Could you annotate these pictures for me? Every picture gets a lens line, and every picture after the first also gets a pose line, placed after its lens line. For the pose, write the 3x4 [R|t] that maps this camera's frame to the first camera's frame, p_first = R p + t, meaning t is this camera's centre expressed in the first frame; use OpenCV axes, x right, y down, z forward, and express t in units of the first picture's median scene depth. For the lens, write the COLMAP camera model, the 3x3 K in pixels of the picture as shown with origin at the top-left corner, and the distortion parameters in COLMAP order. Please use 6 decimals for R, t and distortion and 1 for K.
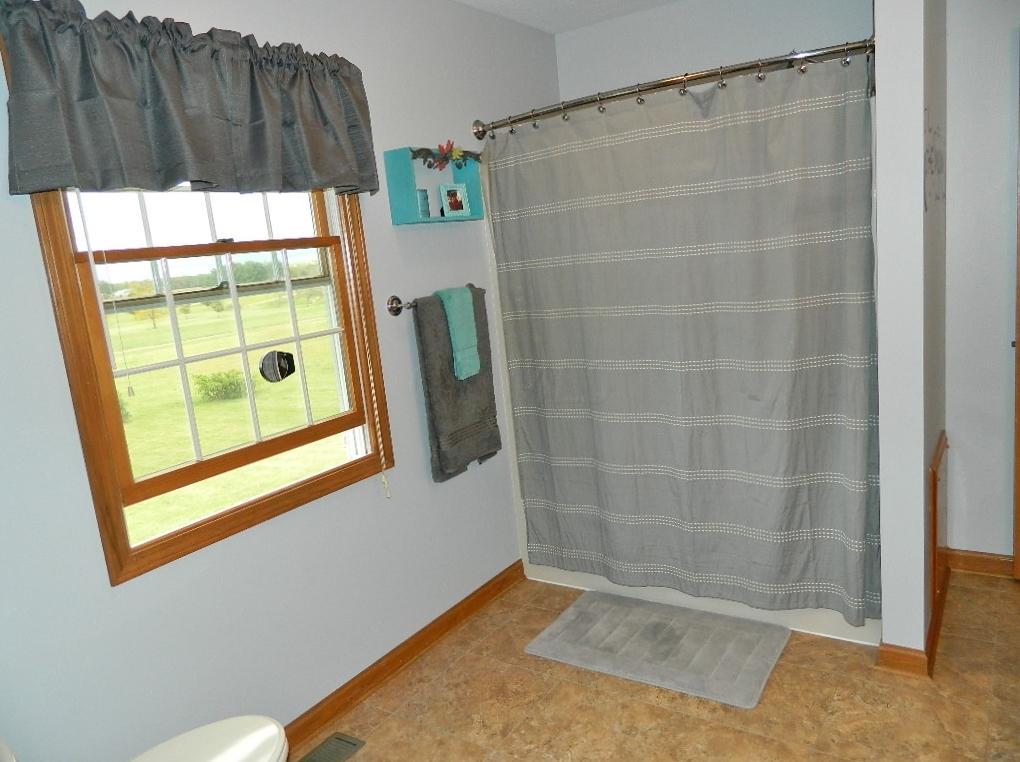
lens RADIAL K [[761.9, 0, 519.3], [0, 761.9, 382.4], [0, 0, 1]] dist [0.004980, 0.001457]
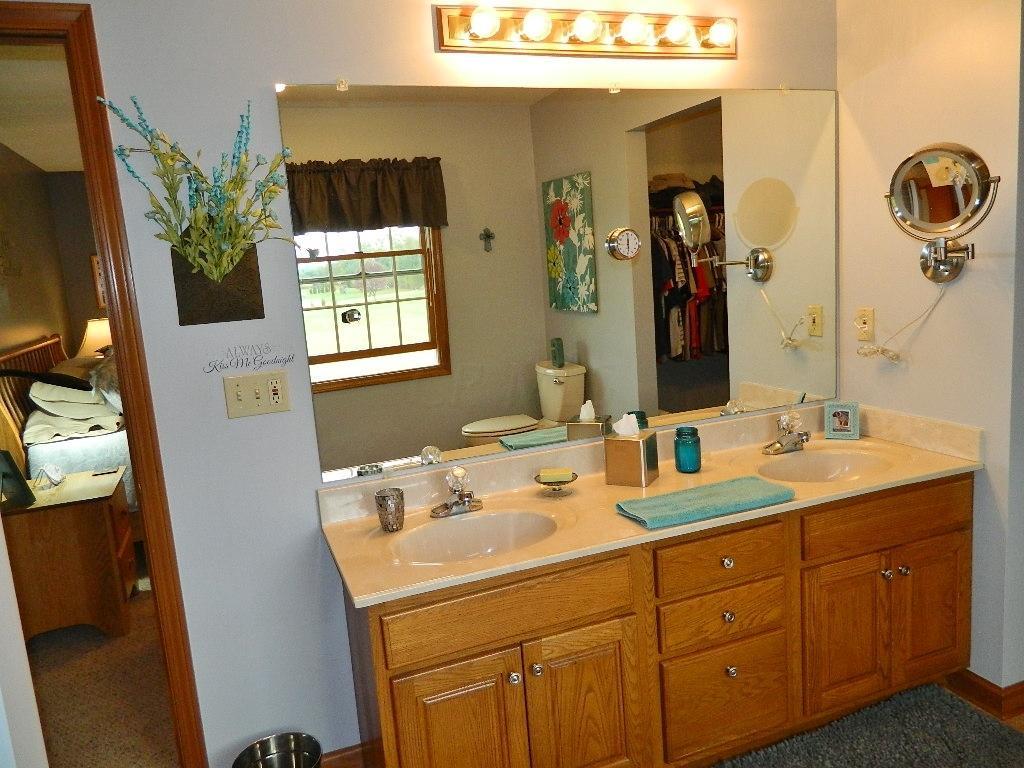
lens RADIAL K [[764.9, 0, 511.3], [0, 764.9, 381.2], [0, 0, 1]] dist [0.004980, 0.001457]
pose [[0.805217, 0.130300, -0.578487, 1.106054], [-0.111679, 0.991425, 0.067860, -0.014886], [0.582368, 0.009963, 0.812864, -0.459708]]
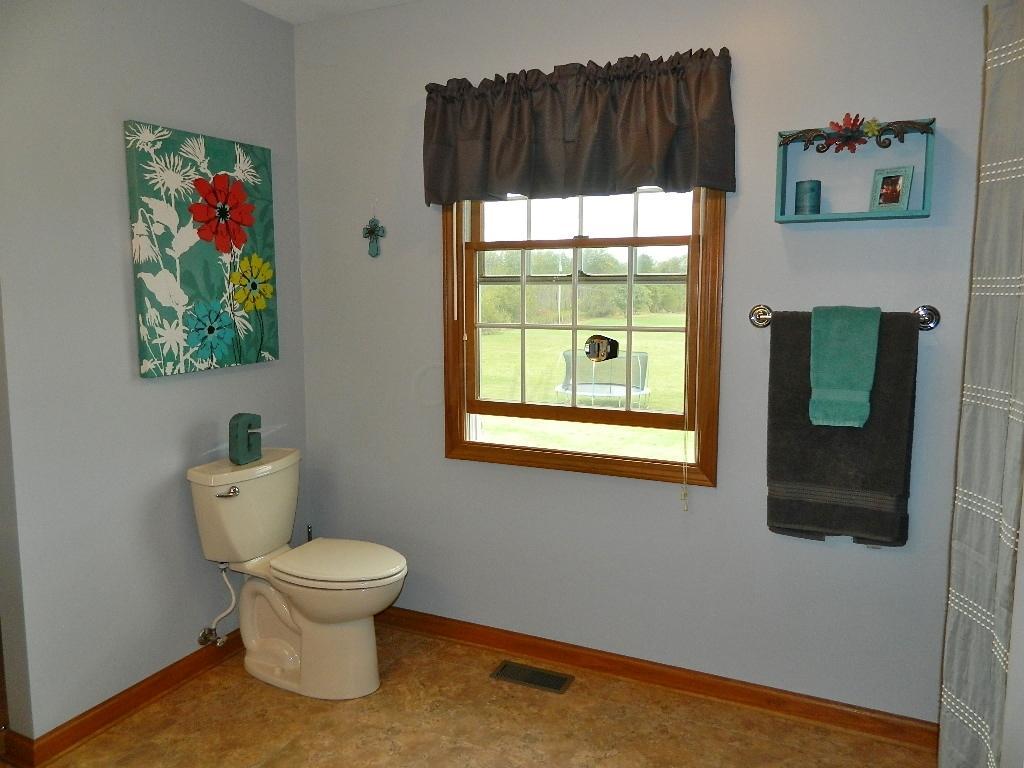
lens RADIAL K [[764.9, 0, 518.0], [0, 764.9, 389.5], [0, 0, 1]] dist [0.004980, 0.001457]
pose [[0.135880, 0.224063, -0.965056, 0.720607], [-0.190075, 0.961891, 0.196566, -0.150673], [0.972321, 0.156724, 0.173291, 0.636476]]
